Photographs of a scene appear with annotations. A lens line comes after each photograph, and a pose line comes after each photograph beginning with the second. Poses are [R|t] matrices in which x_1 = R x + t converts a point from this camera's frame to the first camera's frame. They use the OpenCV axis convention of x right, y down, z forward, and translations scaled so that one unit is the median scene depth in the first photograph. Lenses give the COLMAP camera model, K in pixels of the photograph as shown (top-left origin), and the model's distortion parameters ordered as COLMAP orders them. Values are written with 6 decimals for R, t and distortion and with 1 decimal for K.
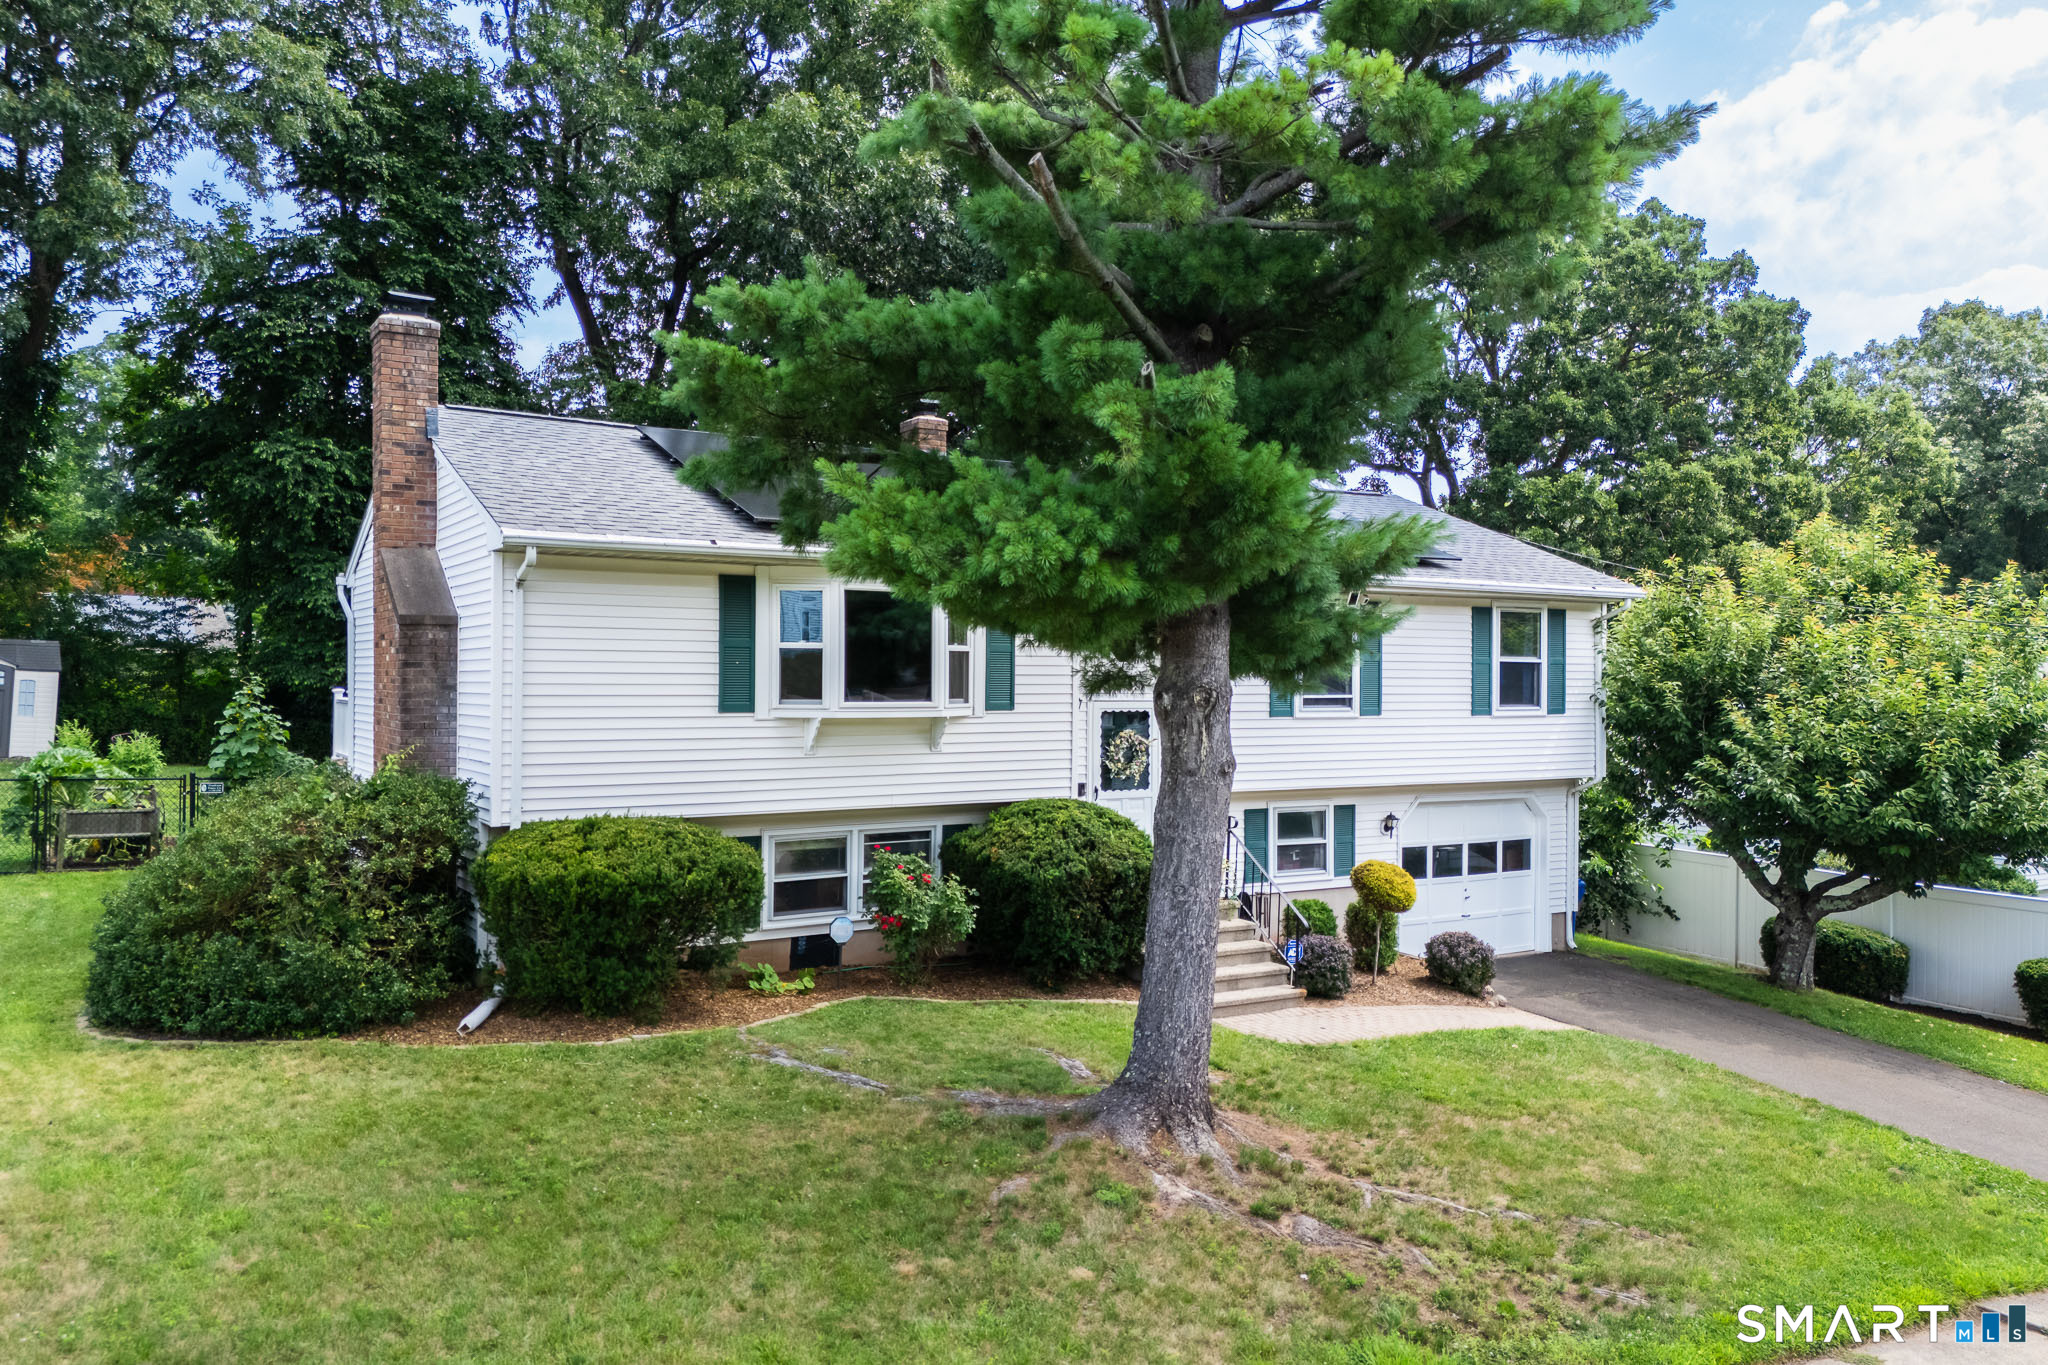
lens RADIAL K [[1415.0, 0, 1017.6], [0, 1415.0, 698.5], [0, 0, 1]] dist [0.039405, -0.016432]
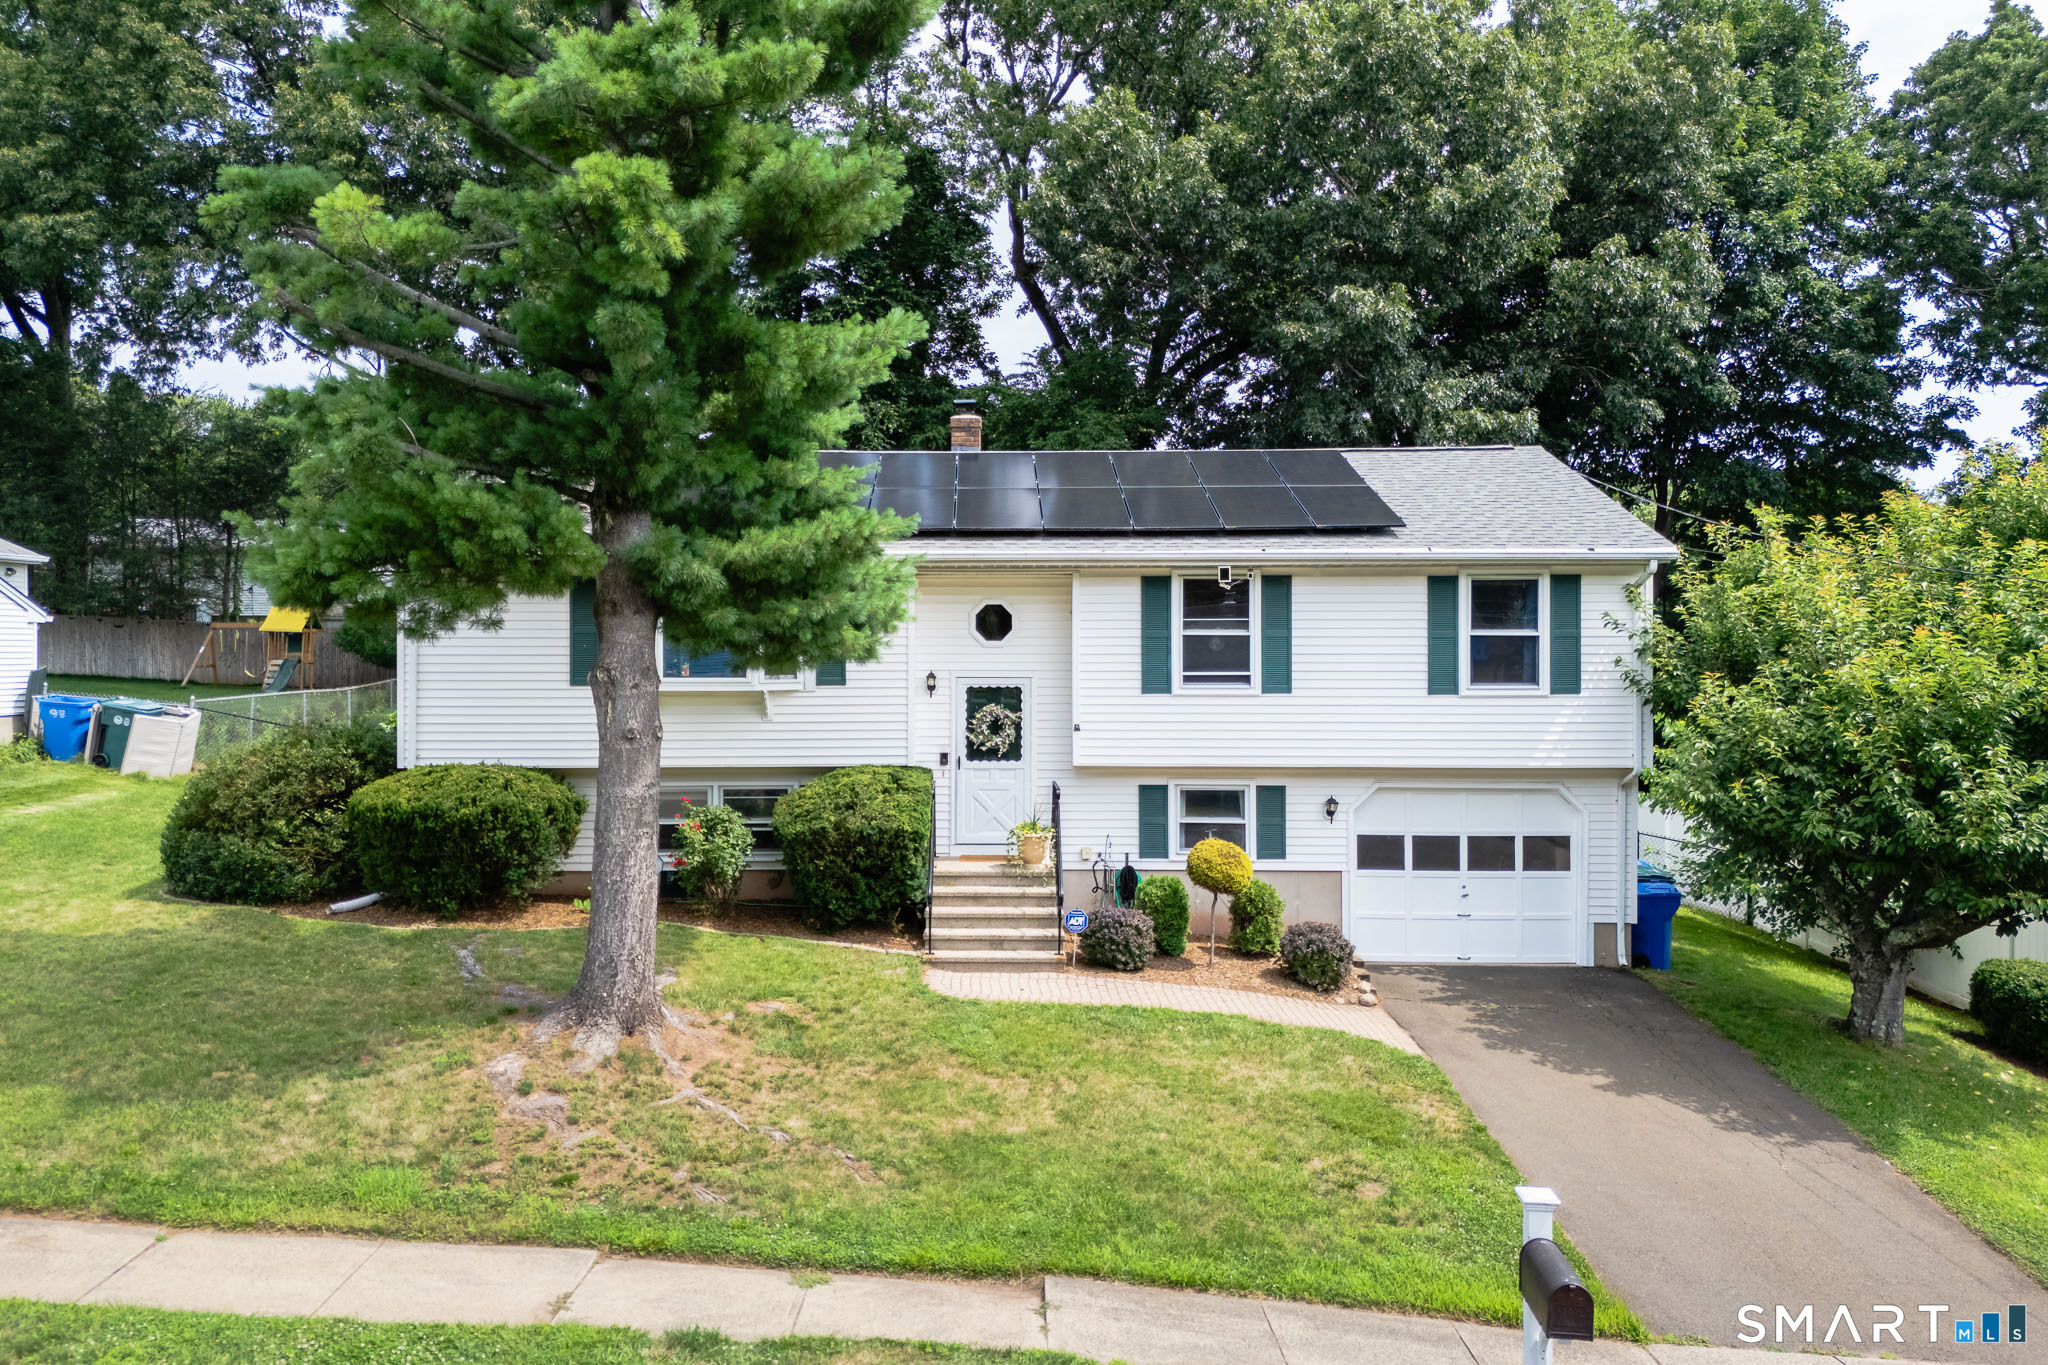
lens RADIAL K [[1415.0, 0, 1004.3], [0, 1415.0, 668.1], [0, 0, 1]] dist [0.039405, -0.016432]
pose [[0.865906, -0.005914, -0.500172, 0.568603], [-0.000643, 0.999916, -0.012936, 0.007348], [0.500207, 0.011523, 0.865829, 0.069396]]
